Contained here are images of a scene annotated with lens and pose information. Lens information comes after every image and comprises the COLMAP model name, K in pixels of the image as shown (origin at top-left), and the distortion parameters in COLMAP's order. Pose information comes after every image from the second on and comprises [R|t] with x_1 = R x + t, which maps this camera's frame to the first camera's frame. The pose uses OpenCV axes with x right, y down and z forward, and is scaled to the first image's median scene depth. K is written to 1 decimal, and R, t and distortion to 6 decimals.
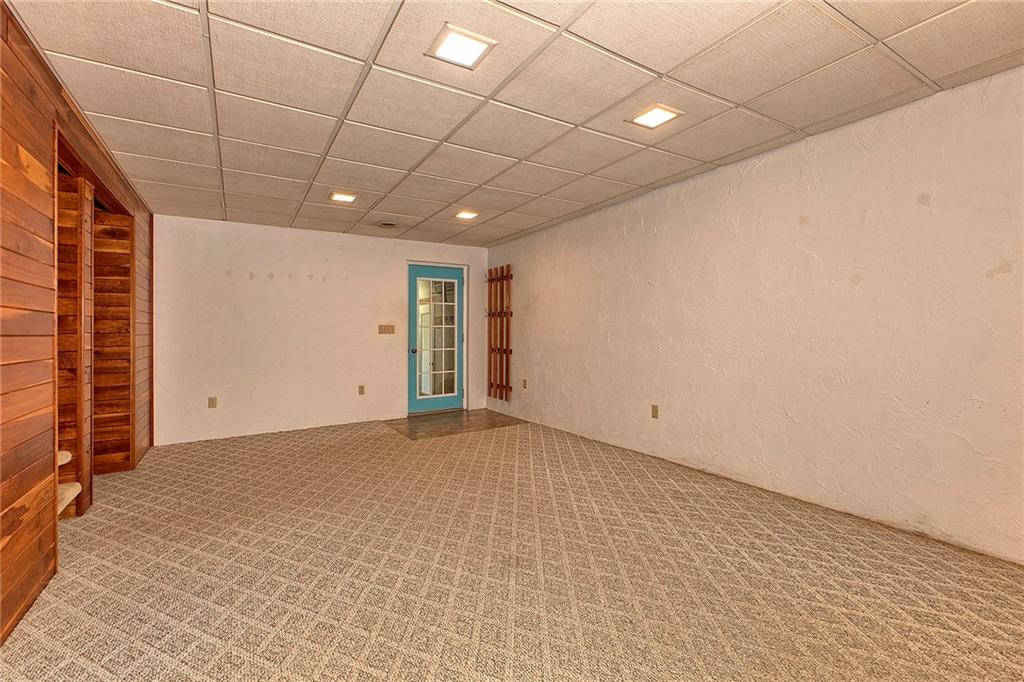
lens RADIAL K [[441.5, 0, 514.6], [0, 441.5, 336.0], [0, 0, 1]] dist [0.001994, -0.000463]
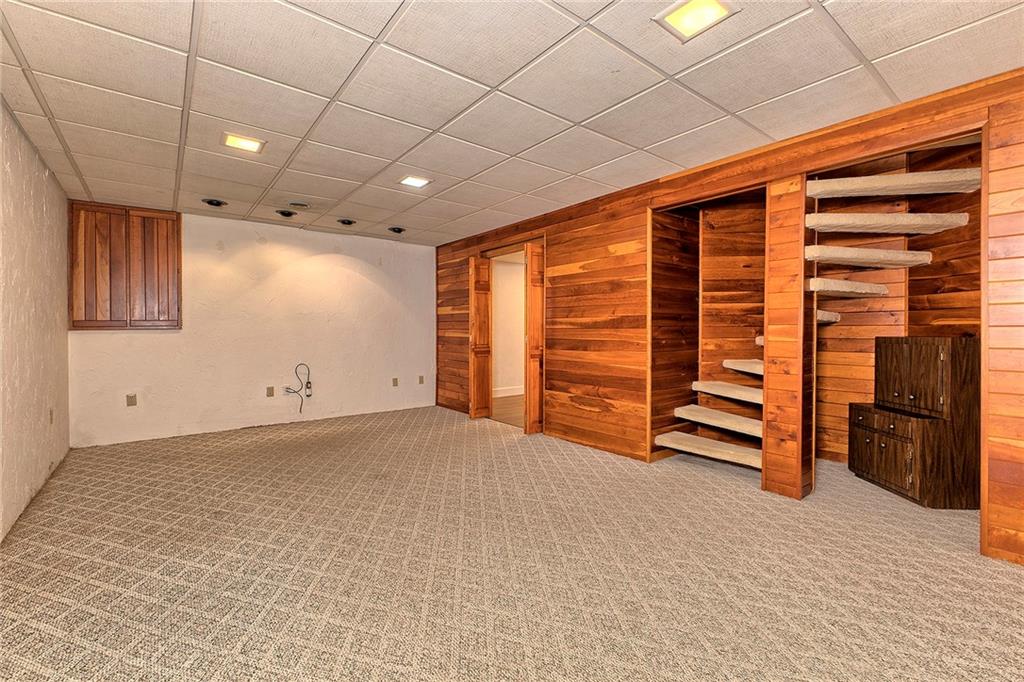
lens RADIAL K [[437.1, 0, 512.1], [0, 437.1, 331.0], [0, 0, 1]] dist [0.000010, -0.000125]
pose [[-0.994065, 0.014331, -0.107836, -0.233541], [0.012631, 0.999785, 0.016429, -0.017668], [0.108048, 0.014970, -0.994033, 1.949688]]
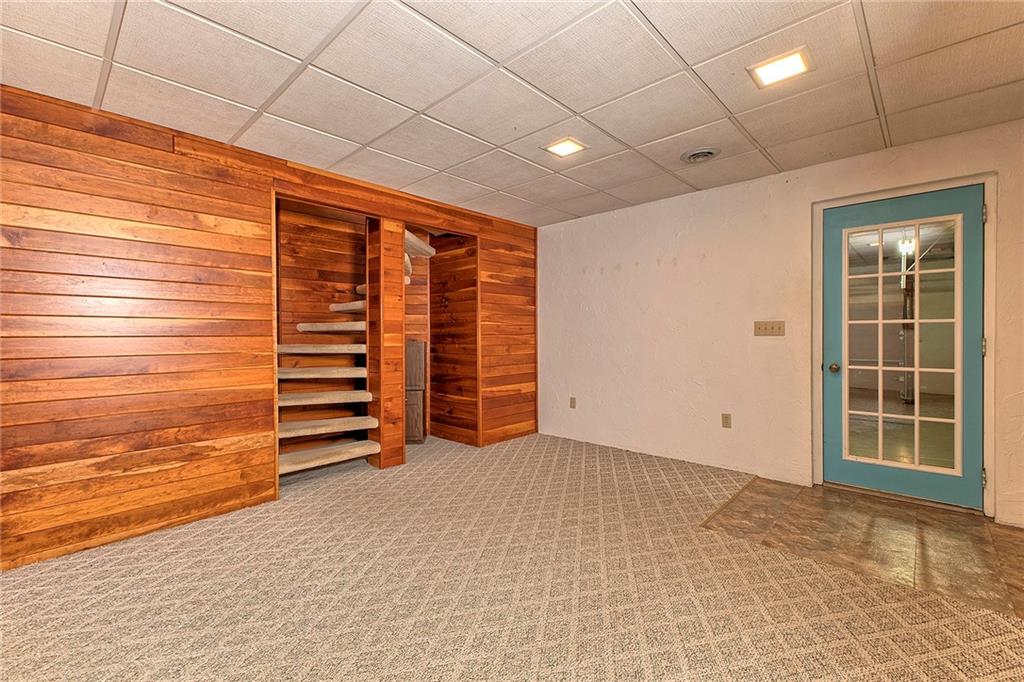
lens RADIAL K [[441.5, 0, 514.6], [0, 441.5, 336.0], [0, 0, 1]] dist [0.001994, -0.000463]
pose [[0.256232, 0.011455, -0.966547, 0.402112], [-0.008376, 0.999919, 0.009630, -0.014555], [0.966579, 0.005628, 0.256307, 1.007808]]
